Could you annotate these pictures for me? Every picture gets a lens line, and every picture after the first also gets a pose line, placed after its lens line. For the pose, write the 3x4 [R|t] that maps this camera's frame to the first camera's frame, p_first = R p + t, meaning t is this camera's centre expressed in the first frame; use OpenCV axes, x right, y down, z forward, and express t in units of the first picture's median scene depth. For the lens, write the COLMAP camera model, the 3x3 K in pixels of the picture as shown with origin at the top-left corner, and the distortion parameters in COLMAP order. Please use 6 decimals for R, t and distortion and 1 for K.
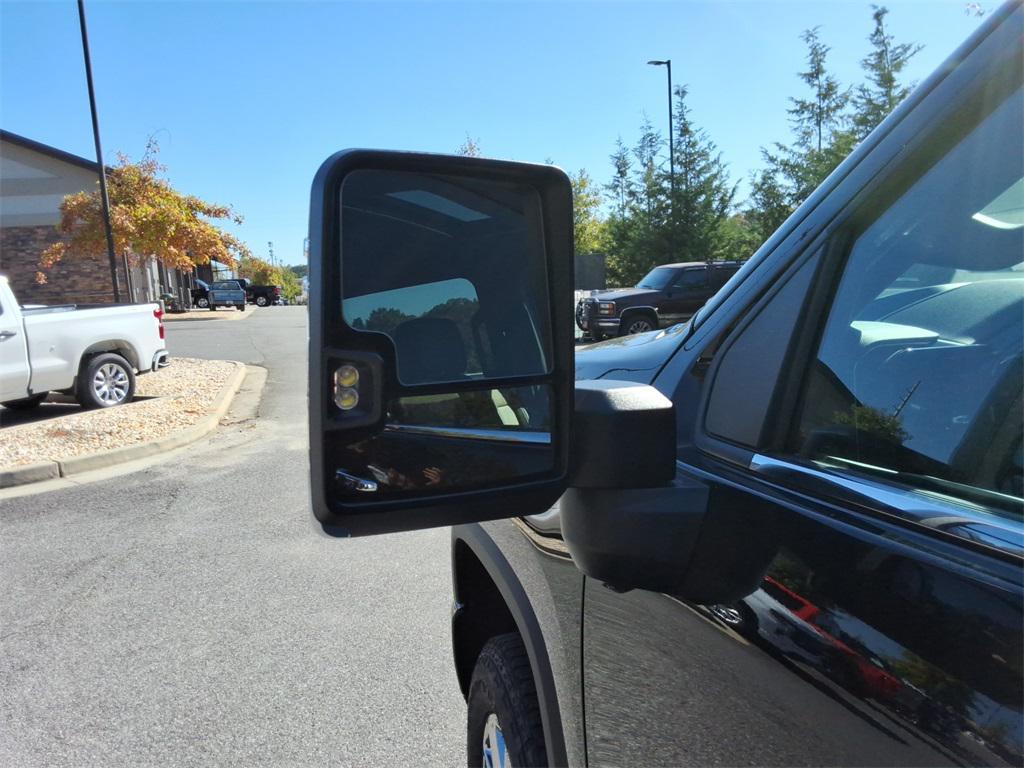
lens RADIAL K [[822.8, 0, 517.9], [0, 822.8, 388.5], [0, 0, 1]] dist [0.066262, -0.131916]
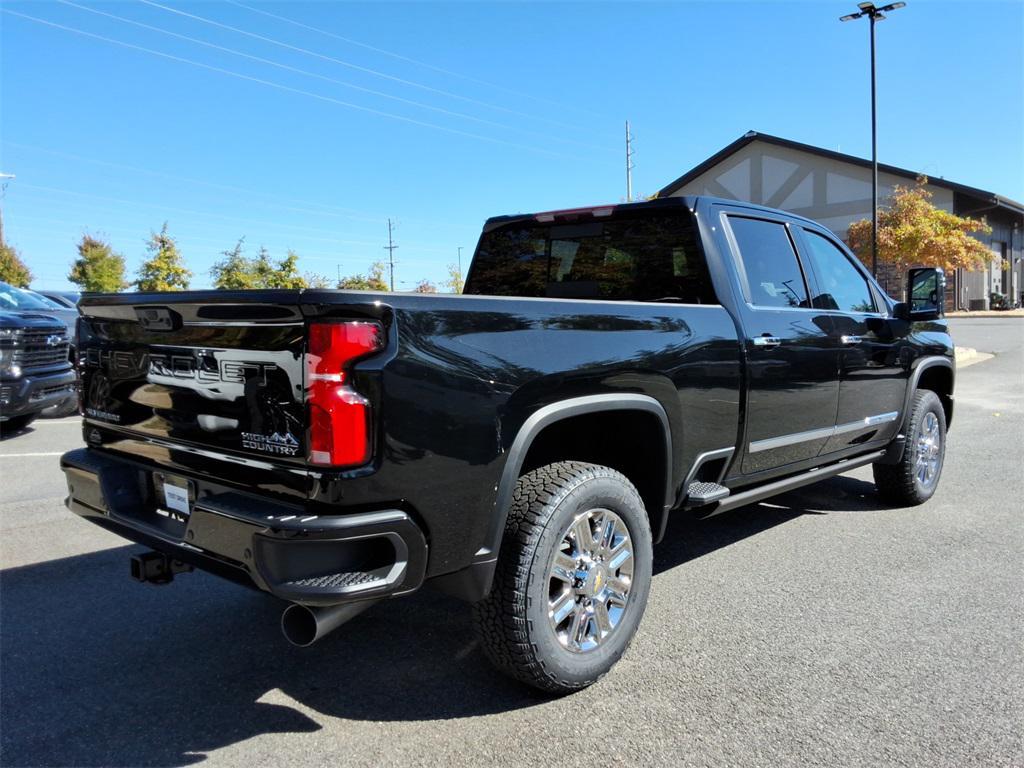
lens RADIAL K [[822.8, 0, 516.5], [0, 822.8, 393.8], [0, 0, 1]] dist [0.066262, -0.131916]
pose [[0.543714, 0.102948, -0.832932, 0.242277], [-0.094498, 0.993647, 0.061126, 0.016350], [0.833933, 0.045475, 0.549988, -0.164427]]
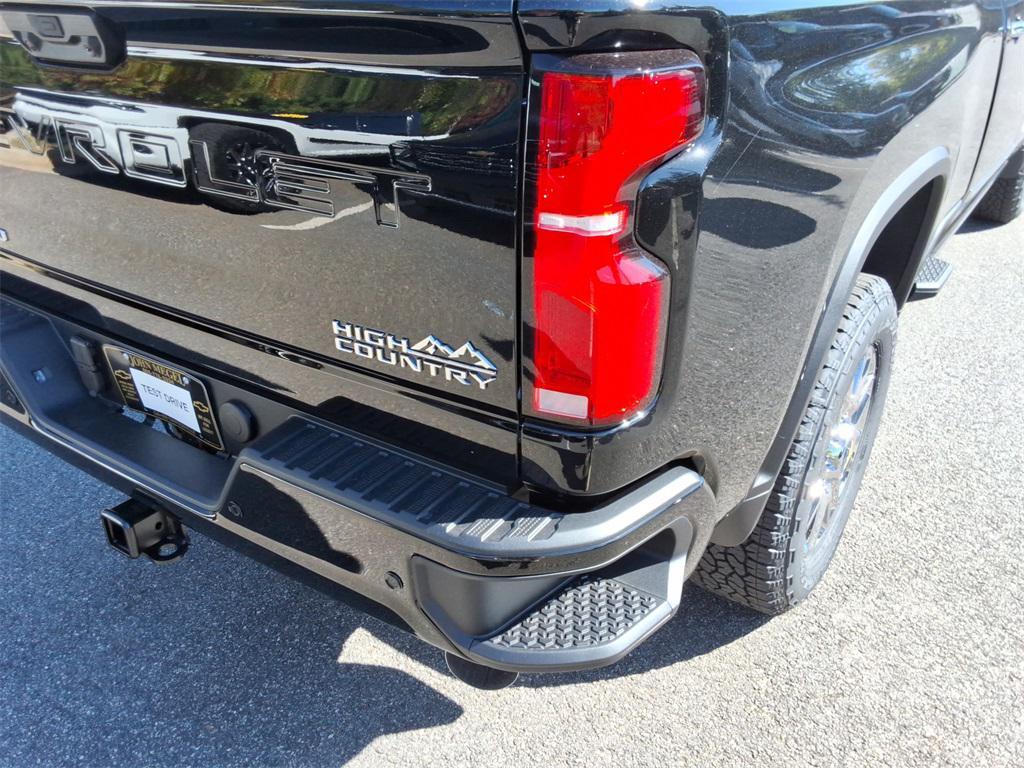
lens RADIAL K [[822.8, 0, 528.7], [0, 822.8, 386.4], [0, 0, 1]] dist [0.066262, -0.131916]
pose [[0.662677, 0.369483, -0.651415, 0.167536], [-0.092503, 0.903545, 0.418388, 0.012872], [0.743170, -0.216998, 0.632937, -0.157177]]
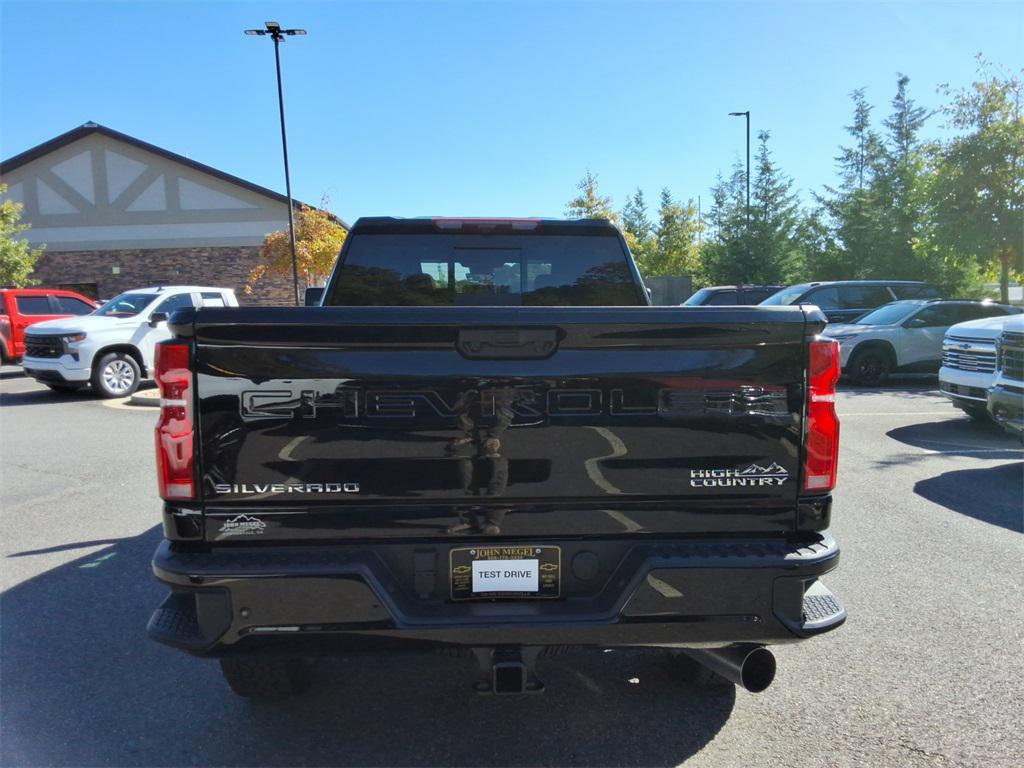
lens RADIAL K [[822.8, 0, 514.3], [0, 822.8, 396.0], [0, 0, 1]] dist [0.066262, -0.131916]
pose [[0.980319, 0.043678, -0.192529, 0.119715], [-0.045007, 0.998983, -0.002534, 0.024939], [0.192222, 0.011150, 0.981288, -0.236299]]
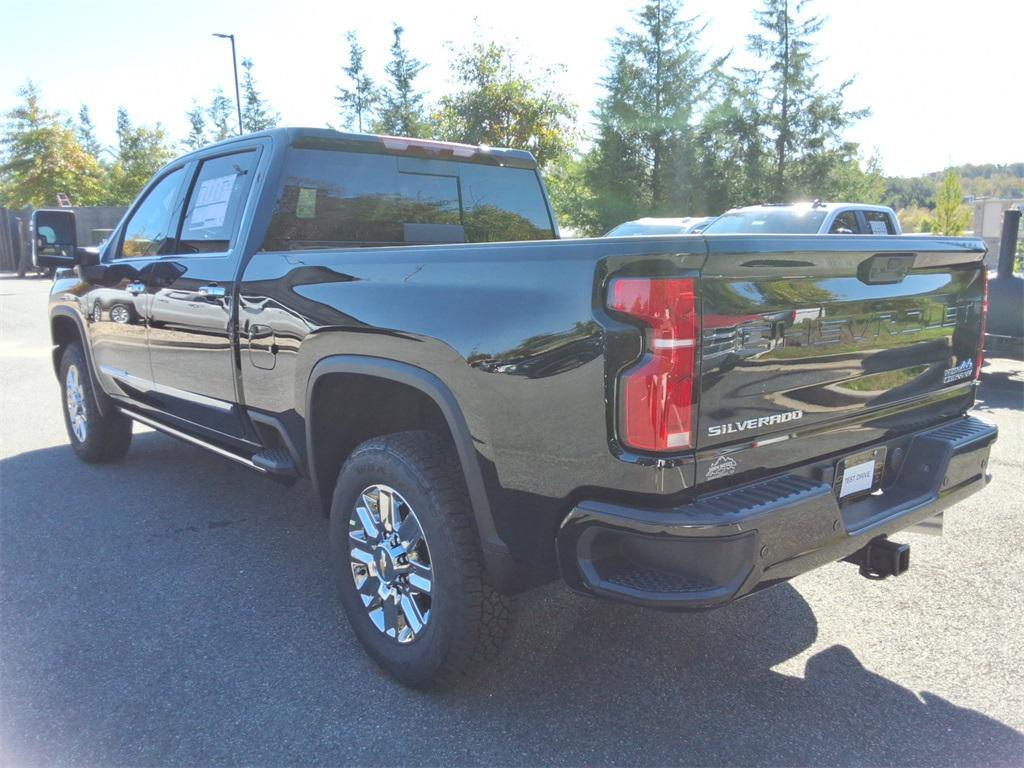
lens RADIAL K [[822.8, 0, 506.4], [0, 822.8, 398.6], [0, 0, 1]] dist [0.066262, -0.131916]
pose [[0.898510, -0.043672, 0.436776, 0.003076], [0.016003, 0.997636, 0.066830, 0.027154], [-0.438662, -0.053058, 0.897084, -0.218250]]
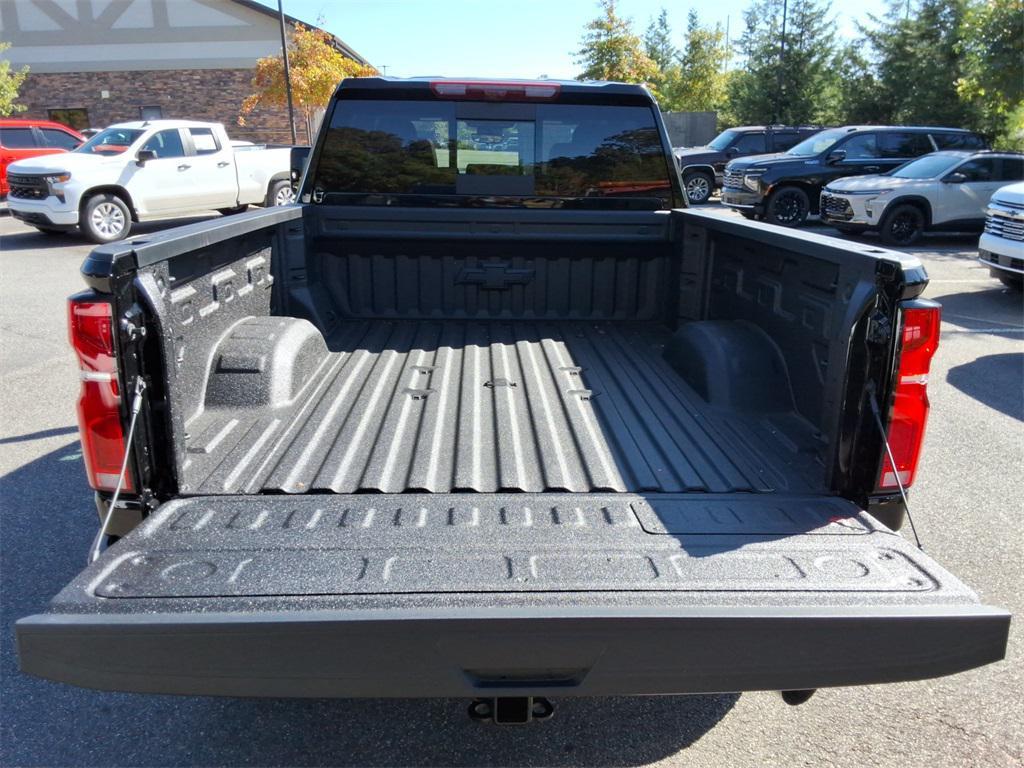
lens RADIAL K [[822.8, 0, 516.7], [0, 822.8, 399.3], [0, 0, 1]] dist [0.066262, -0.131916]
pose [[0.977782, 0.099226, -0.184652, 0.114436], [-0.062178, 0.978516, 0.196572, 0.011324], [0.200190, -0.180723, 0.962945, -0.214616]]
